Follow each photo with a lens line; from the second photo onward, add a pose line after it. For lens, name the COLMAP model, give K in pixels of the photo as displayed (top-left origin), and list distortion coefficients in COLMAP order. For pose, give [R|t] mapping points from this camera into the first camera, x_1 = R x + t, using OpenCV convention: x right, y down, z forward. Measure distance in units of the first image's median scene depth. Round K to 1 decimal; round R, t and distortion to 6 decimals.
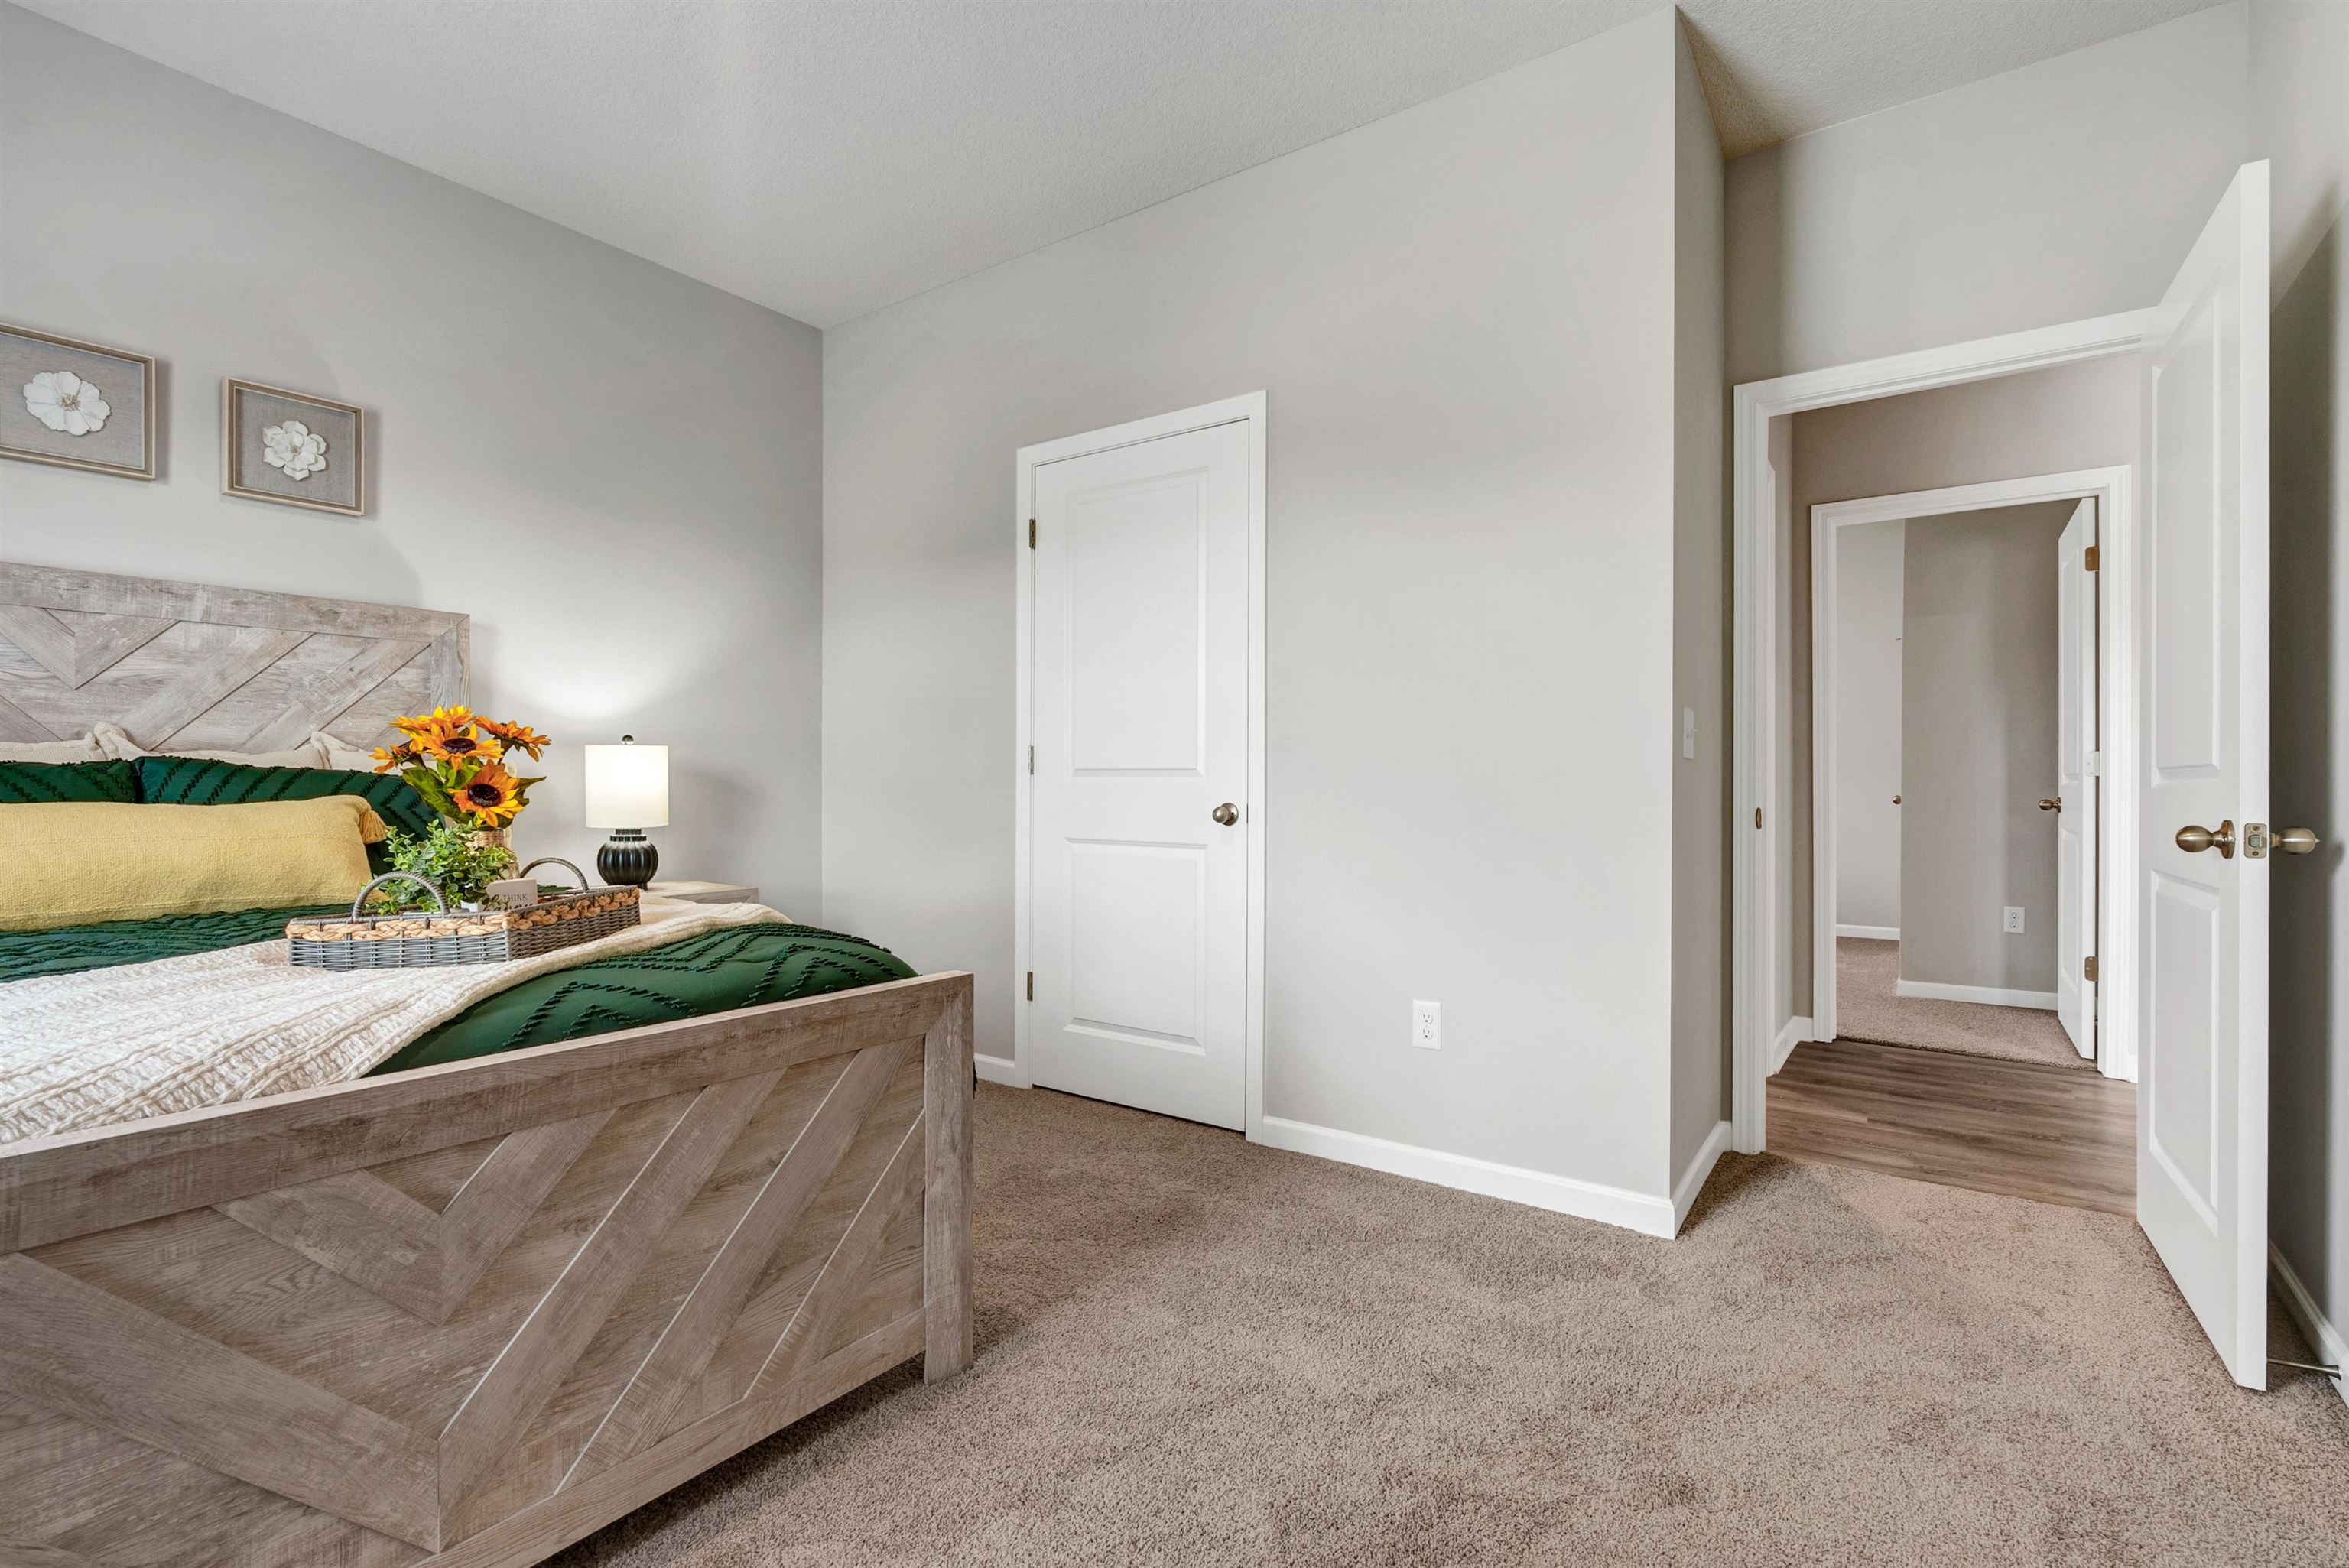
lens RADIAL K [[1084.5, 0, 1166.8], [0, 1084.5, 770.9], [0, 0, 1]] dist [0.001479, 0.000138]
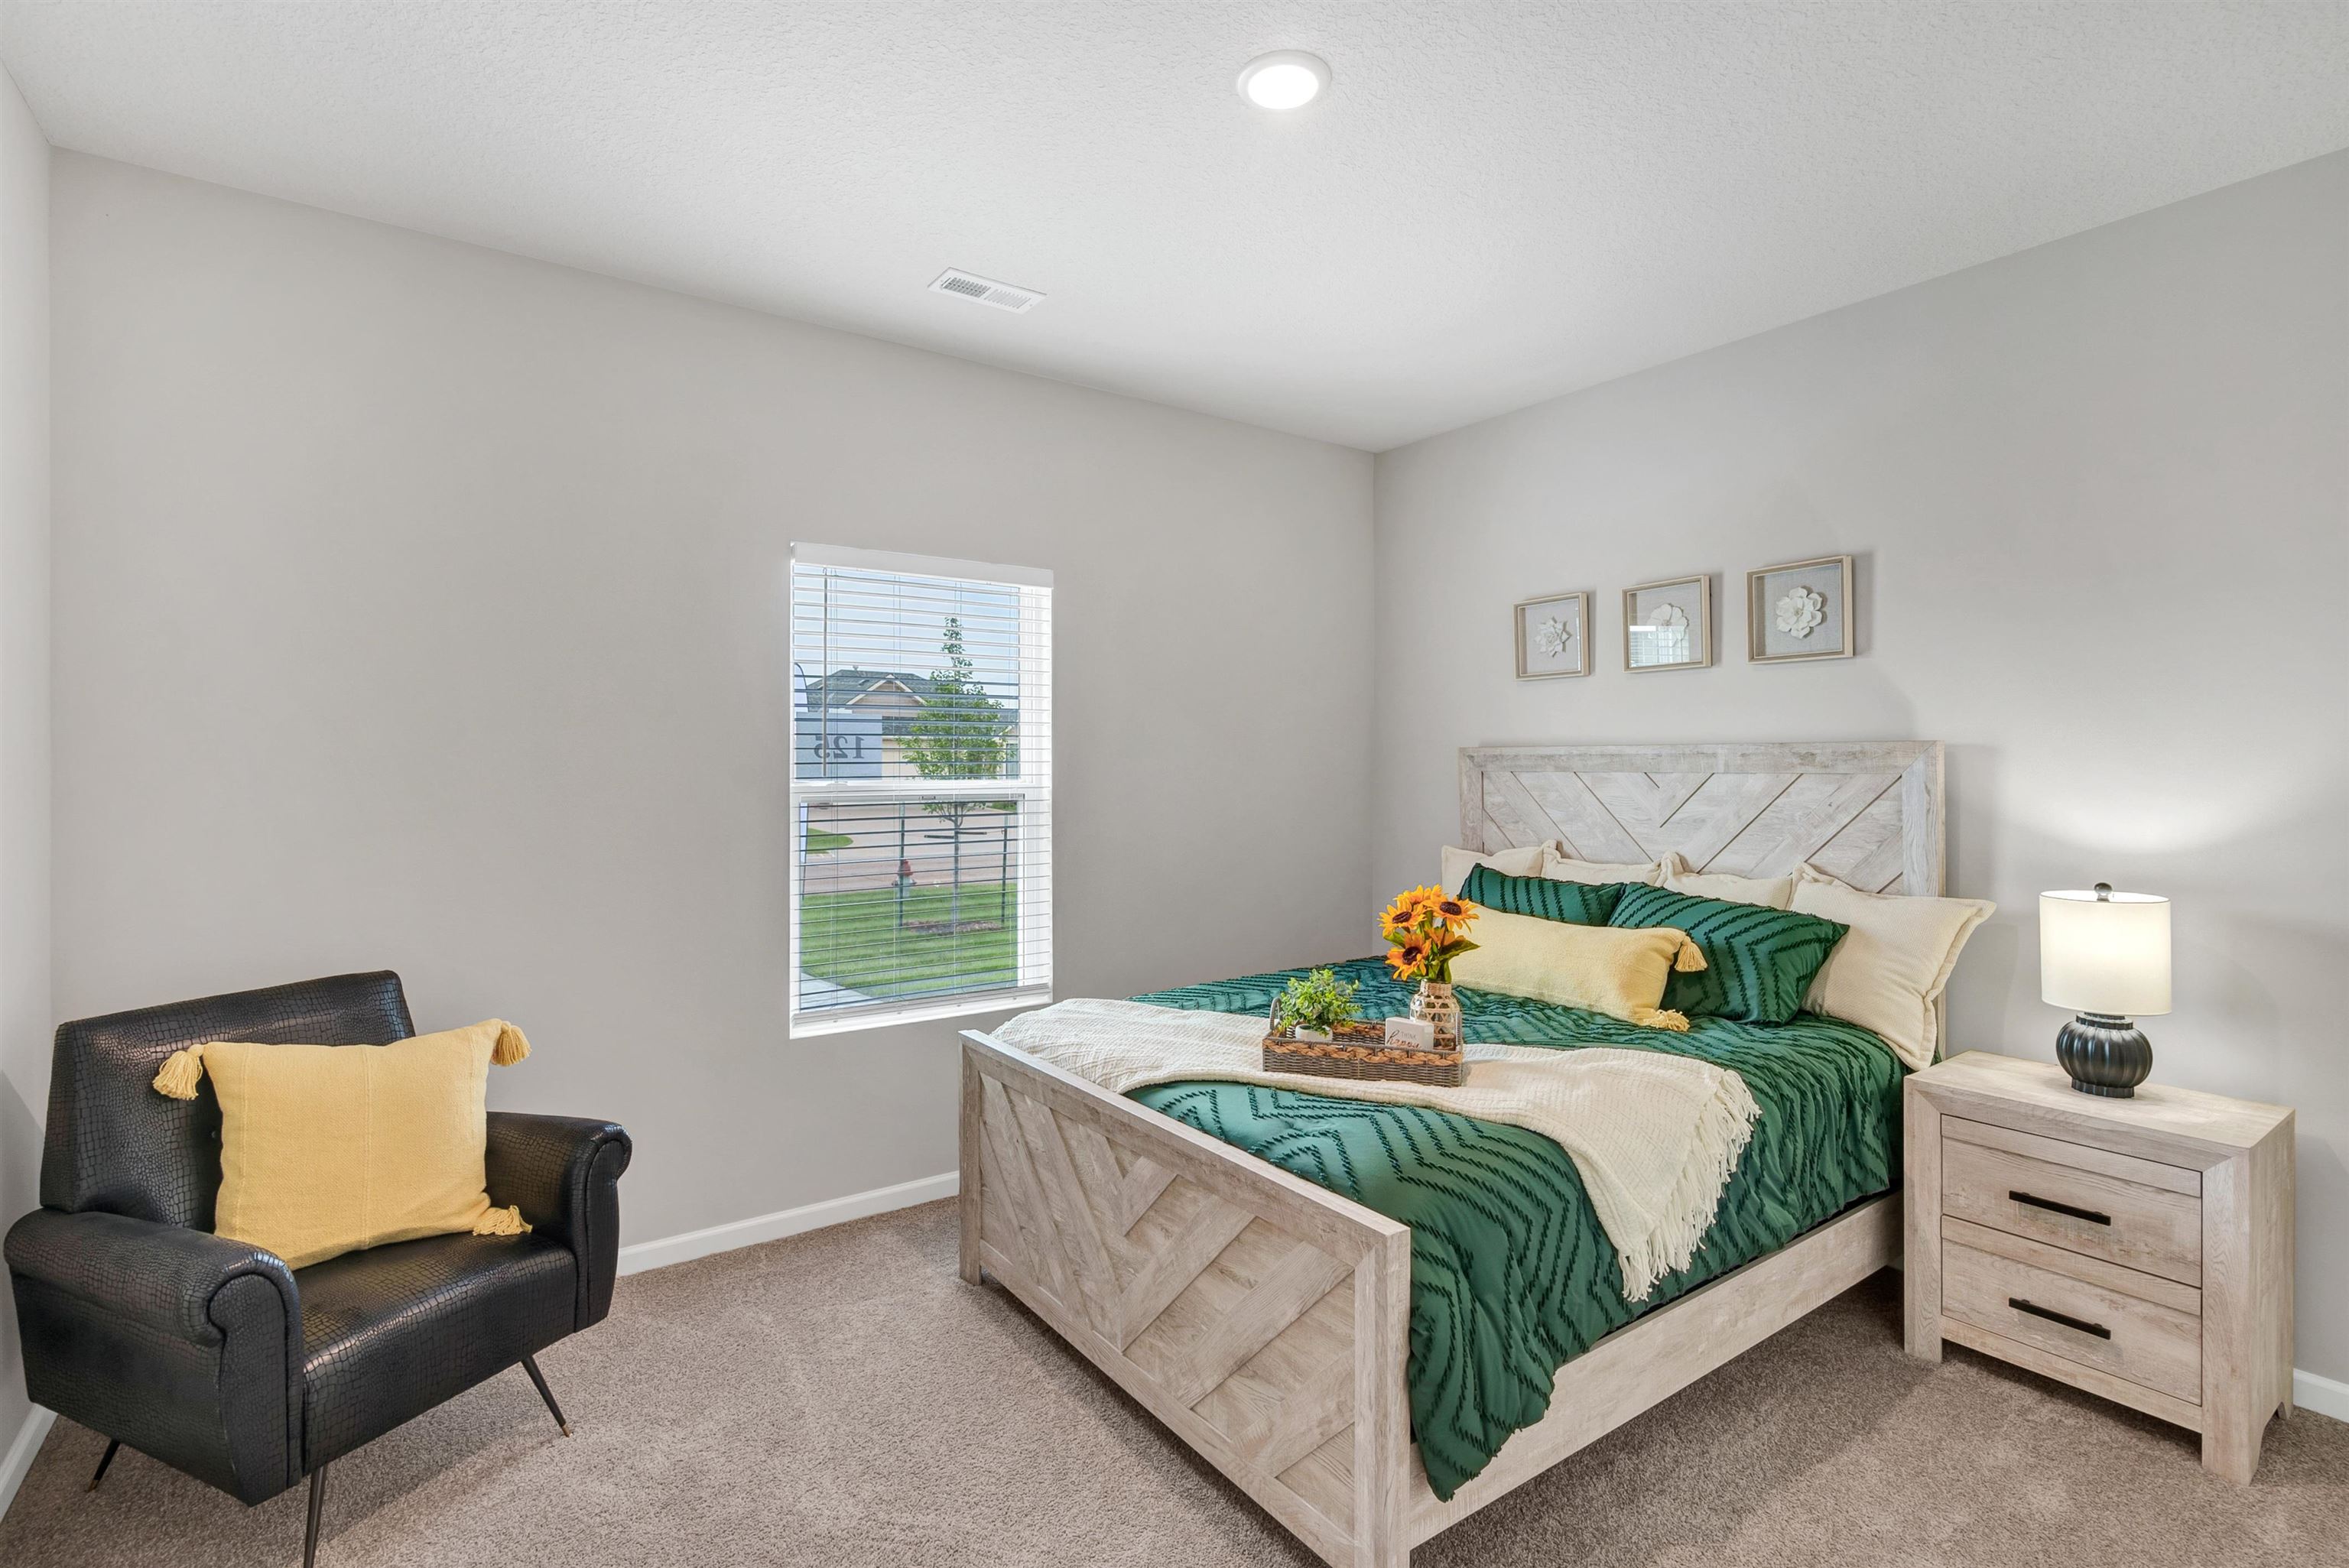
lens RADIAL K [[1075.4, 0, 1174.5], [0, 1075.4, 784.0], [0, 0, 1]] dist [0.038445, 0.000208]
pose [[-0.309118, 0.012393, -0.950943, 0.498452], [0.012687, 0.999880, 0.008906, -0.137707], [0.950939, -0.009312, -0.309238, 0.746869]]
